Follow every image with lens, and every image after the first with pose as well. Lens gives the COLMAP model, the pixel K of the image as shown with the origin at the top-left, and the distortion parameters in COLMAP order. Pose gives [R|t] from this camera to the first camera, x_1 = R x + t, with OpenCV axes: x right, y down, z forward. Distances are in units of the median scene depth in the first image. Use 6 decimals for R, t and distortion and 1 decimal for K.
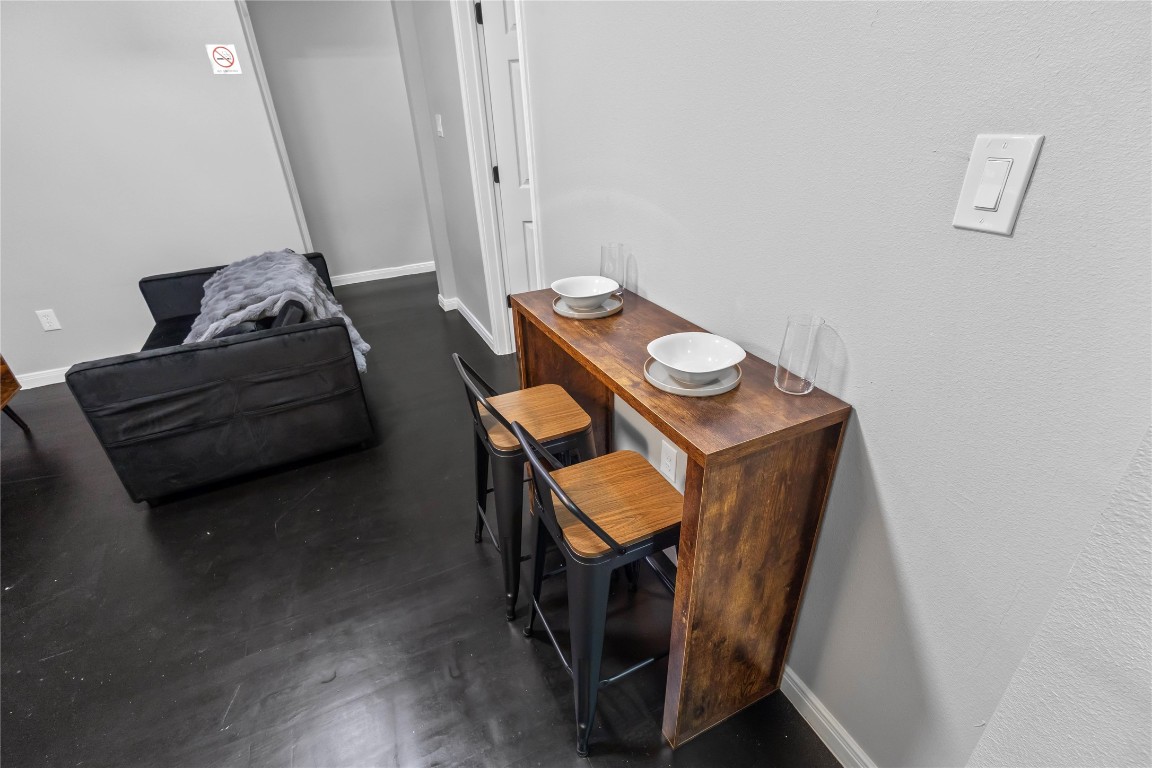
lens RADIAL K [[530.9, 0, 576.0], [0, 530.9, 384.0], [0, 0, 1]] dist [0.007483, 0.000299]
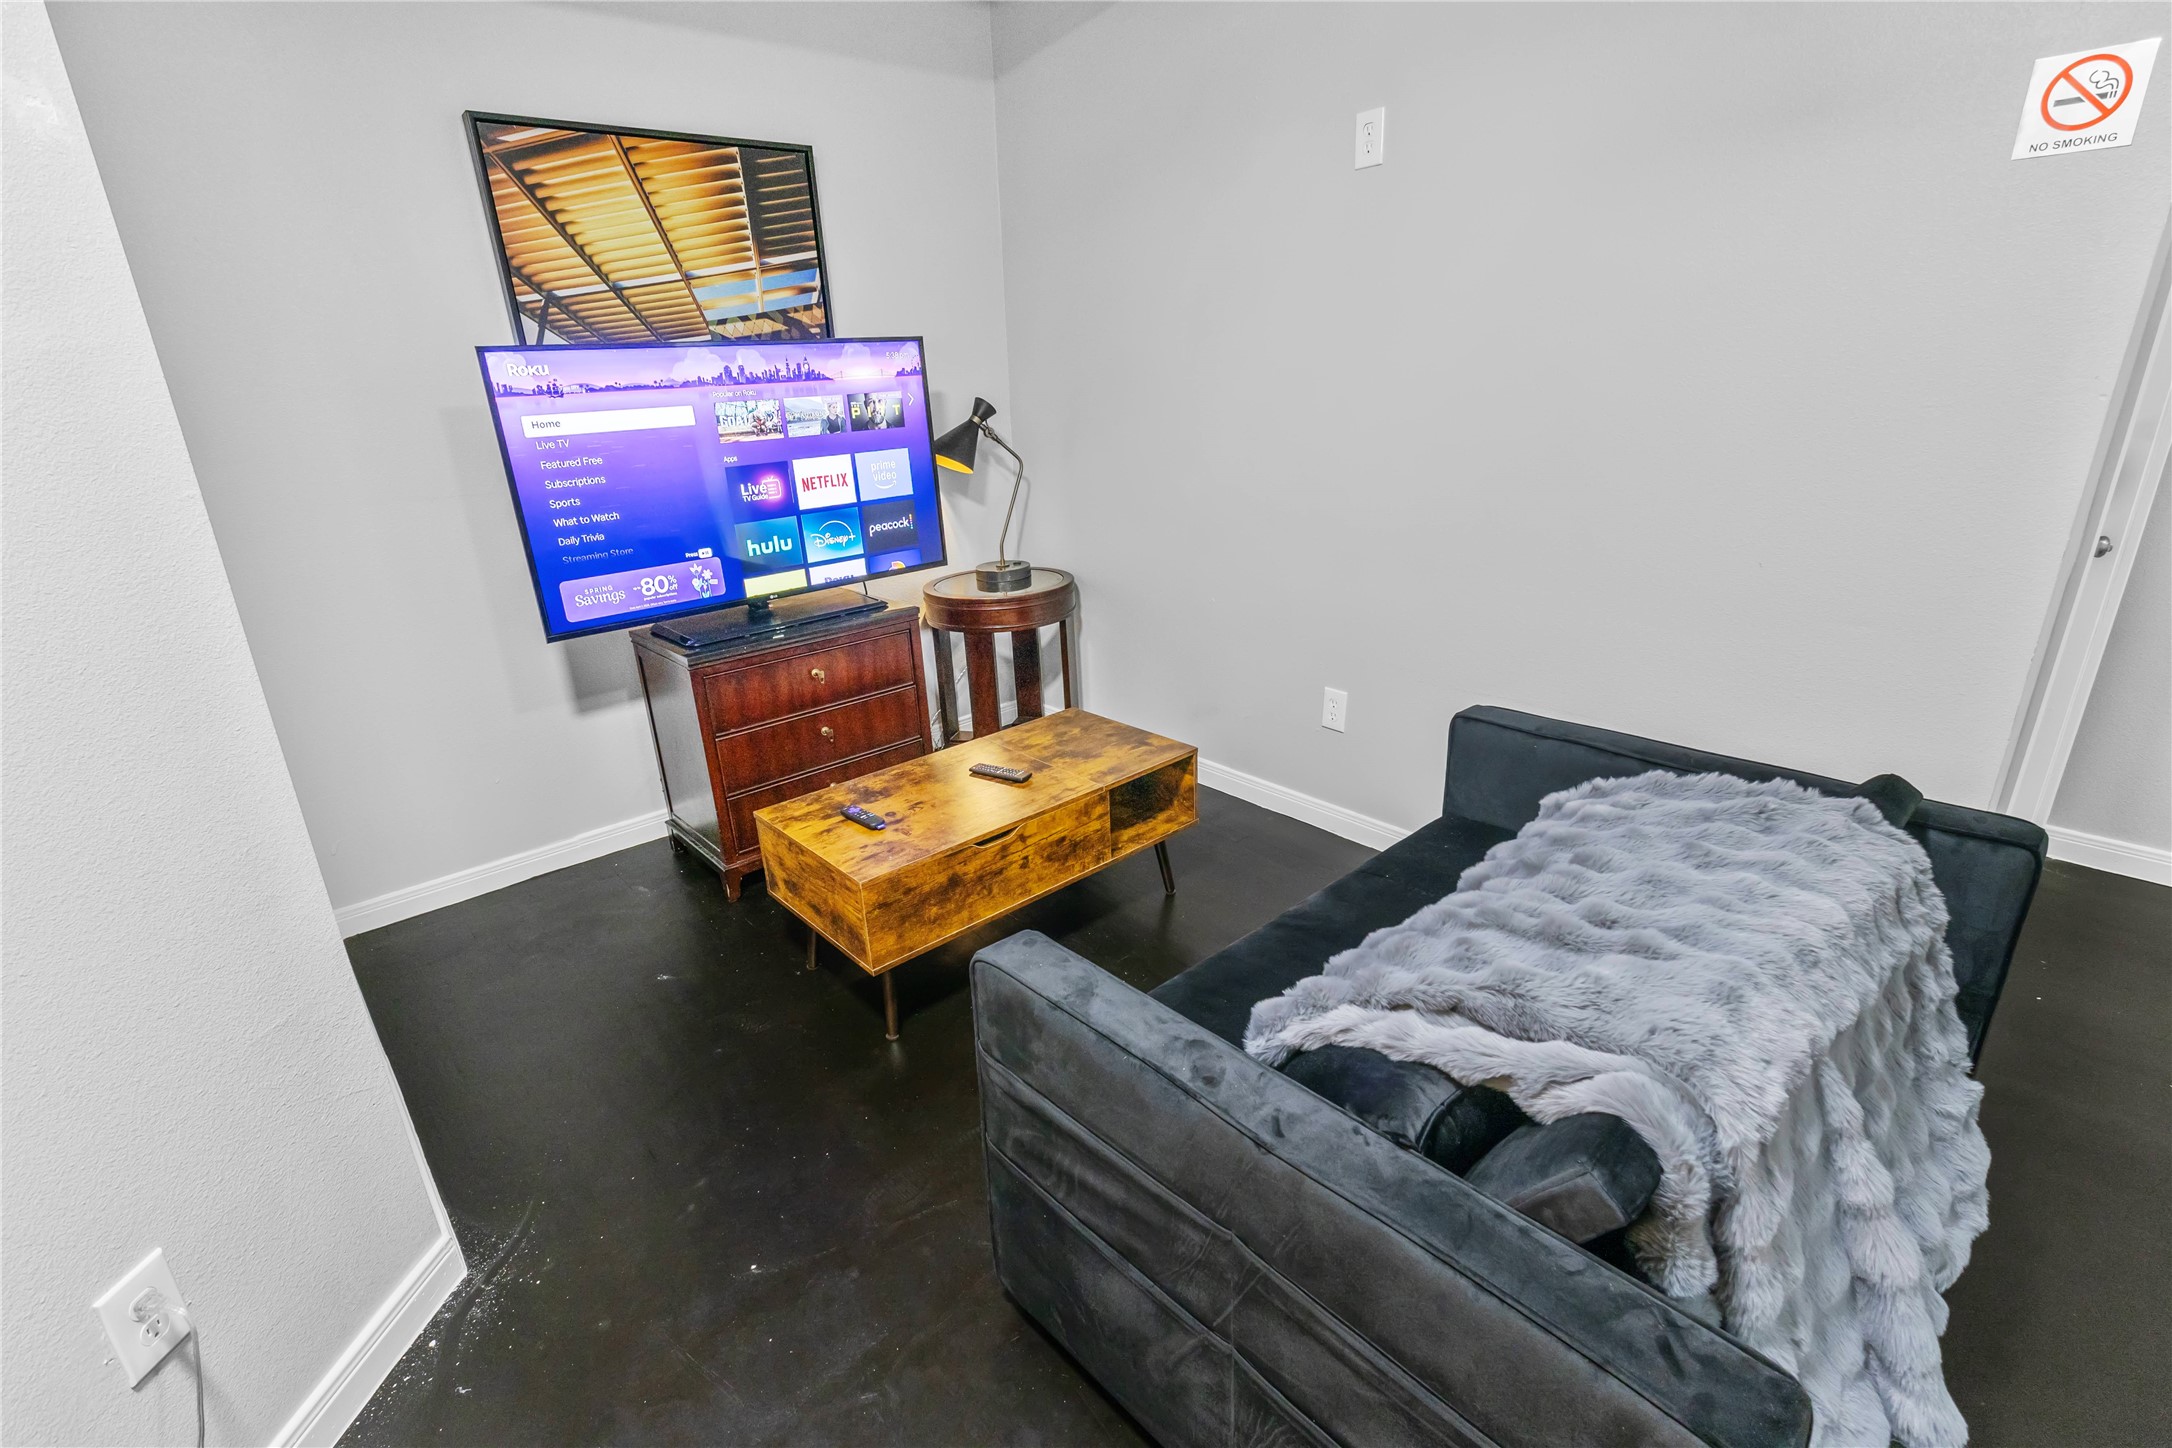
lens RADIAL K [[1001.0, 0, 1086.0], [0, 1001.0, 724.0], [0, 0, 1]] dist [0.007483, 0.000299]
pose [[0.277148, 0.350715, -0.894532, -0.295108], [-0.427548, 0.878766, 0.212069, -0.287669], [0.860460, 0.323681, 0.393495, 0.612162]]
